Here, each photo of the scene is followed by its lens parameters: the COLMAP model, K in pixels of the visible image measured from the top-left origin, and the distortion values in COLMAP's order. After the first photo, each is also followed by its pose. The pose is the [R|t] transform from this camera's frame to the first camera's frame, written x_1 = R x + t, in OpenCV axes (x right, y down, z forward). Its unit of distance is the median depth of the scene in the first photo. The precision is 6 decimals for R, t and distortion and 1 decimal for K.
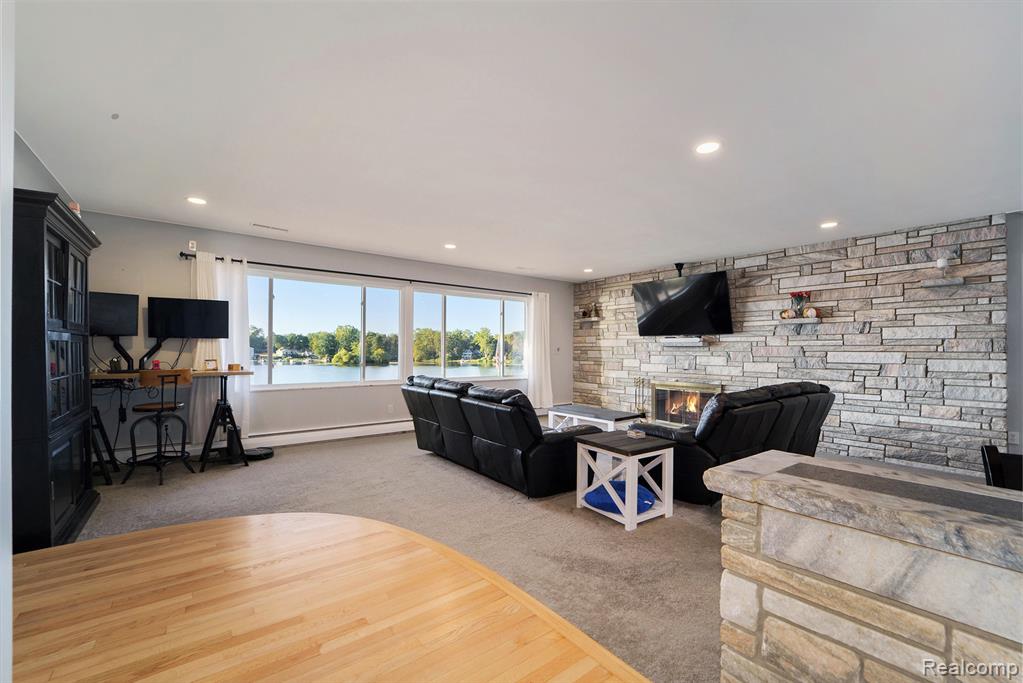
lens RADIAL K [[414.2, 0, 508.7], [0, 414.2, 342.9], [0, 0, 1]] dist [-0.012185, -0.000321]
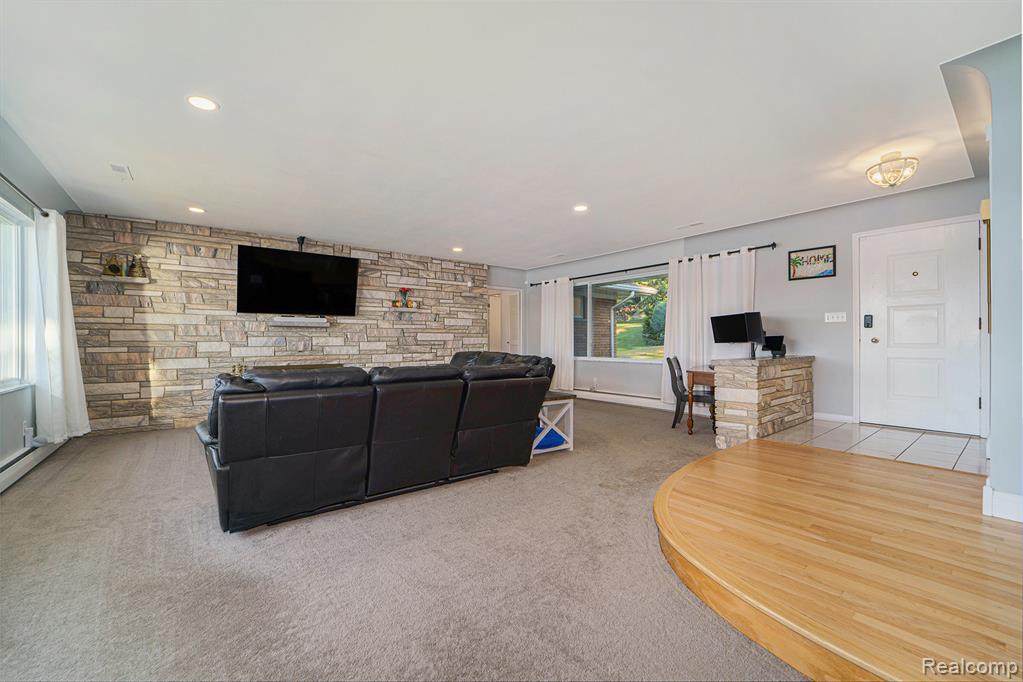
lens RADIAL K [[414.2, 0, 508.7], [0, 414.2, 342.4], [0, 0, 1]] dist [-0.012185, -0.000321]
pose [[0.018966, -0.011210, 0.999757, -0.589418], [-0.018222, 0.999767, 0.011556, 0.028861], [-0.999654, -0.018437, 0.018758, 0.597200]]
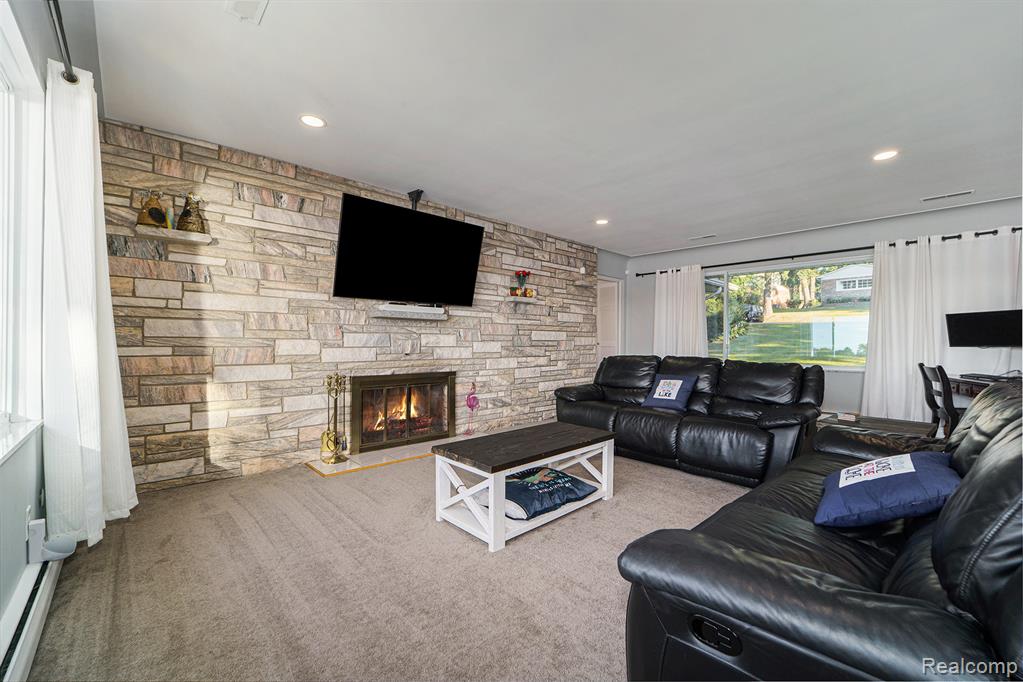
lens RADIAL K [[407.6, 0, 501.1], [0, 407.6, 340.8], [0, 0, 1]] dist [-0.011977, -0.000129]
pose [[-0.074670, -0.007309, 0.997182, -0.275412], [-0.028172, 0.999589, 0.005217, 0.041517], [-0.996810, -0.027703, -0.074845, 1.056460]]
